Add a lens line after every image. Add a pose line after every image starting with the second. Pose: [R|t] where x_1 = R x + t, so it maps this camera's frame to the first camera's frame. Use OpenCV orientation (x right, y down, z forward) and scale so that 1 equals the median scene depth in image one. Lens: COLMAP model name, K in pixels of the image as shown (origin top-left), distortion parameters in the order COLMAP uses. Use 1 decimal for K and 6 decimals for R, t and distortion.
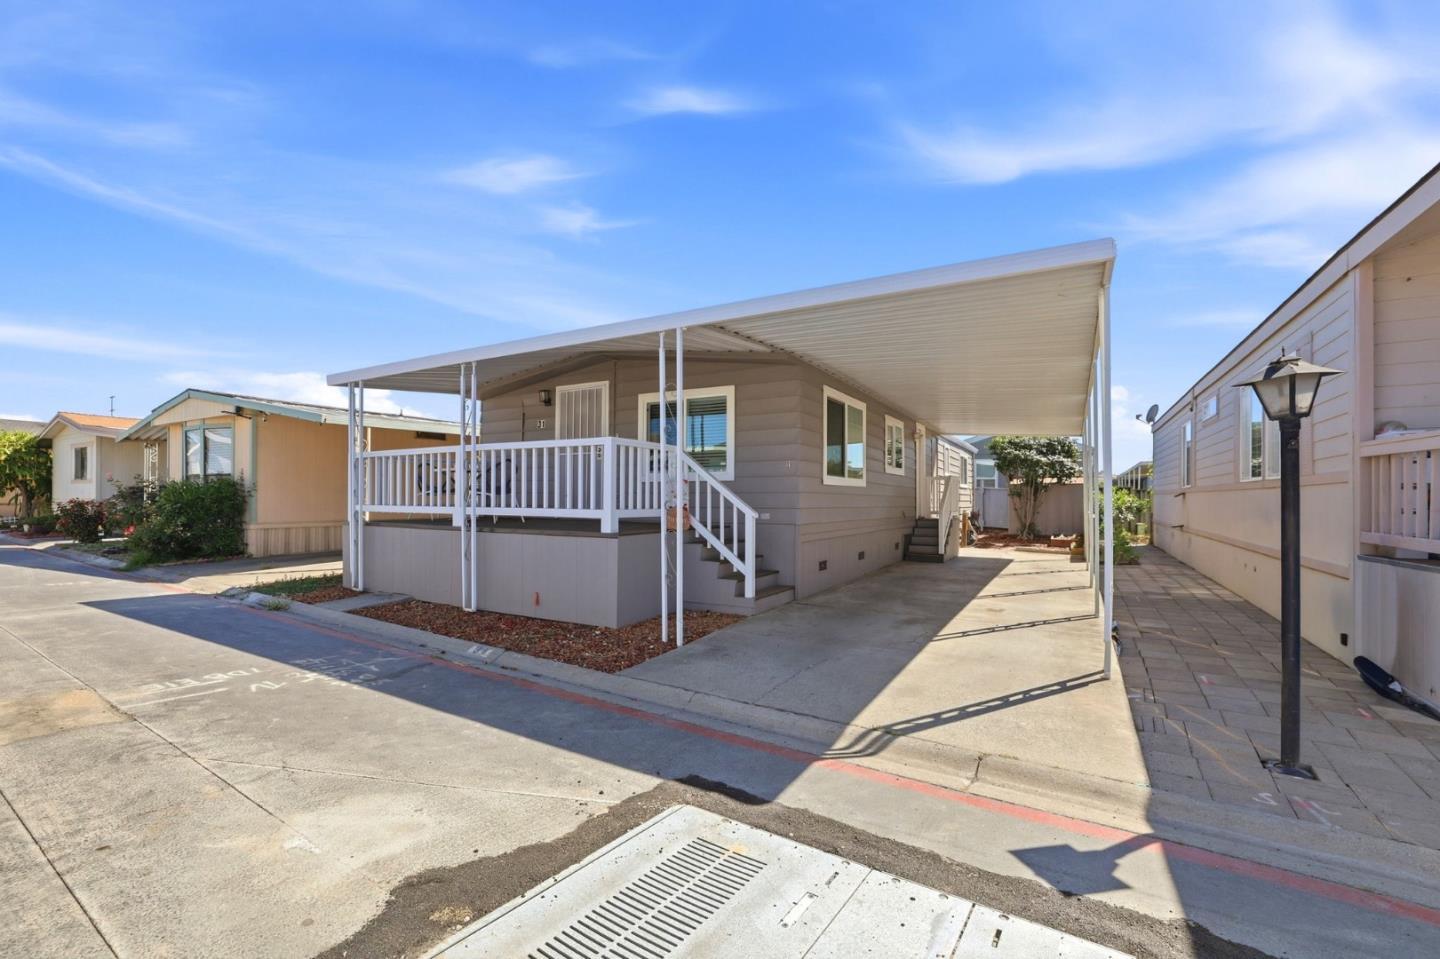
lens RADIAL K [[572.9, 0, 726.7], [0, 572.9, 492.6], [0, 0, 1]] dist [-0.002179, -0.000355]
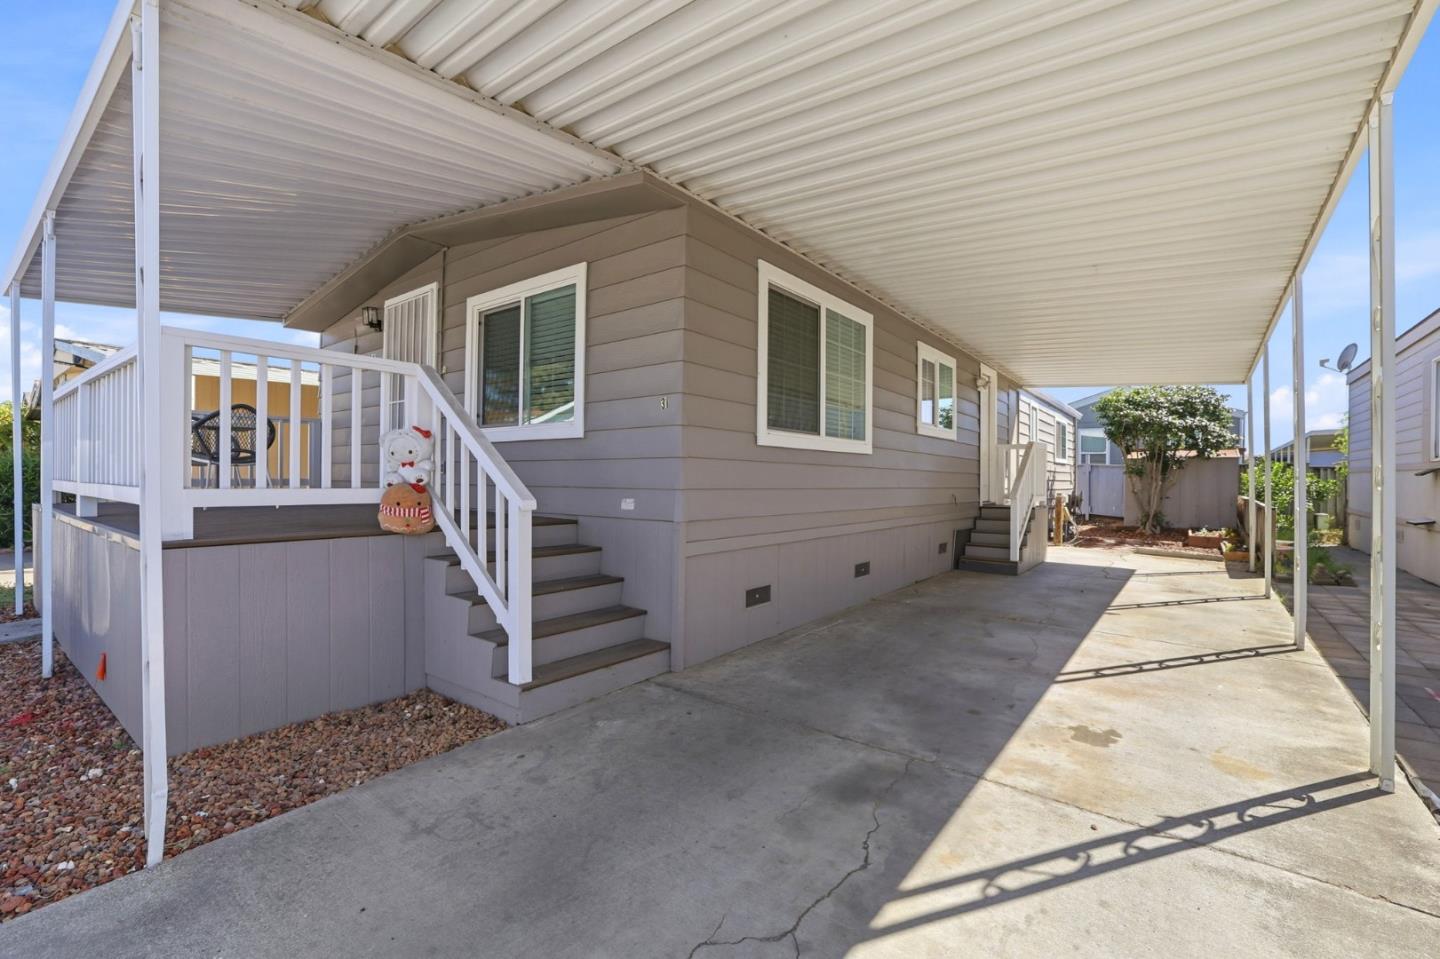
lens RADIAL K [[615.9, 0, 708.9], [0, 615.9, 474.0], [0, 0, 1]] dist [-0.011930, 0.000889]
pose [[0.990556, 0.005215, -0.137012, 0.163411], [-0.004482, 0.999974, 0.005661, 0.007712], [0.137038, -0.004993, 0.990553, 0.340364]]
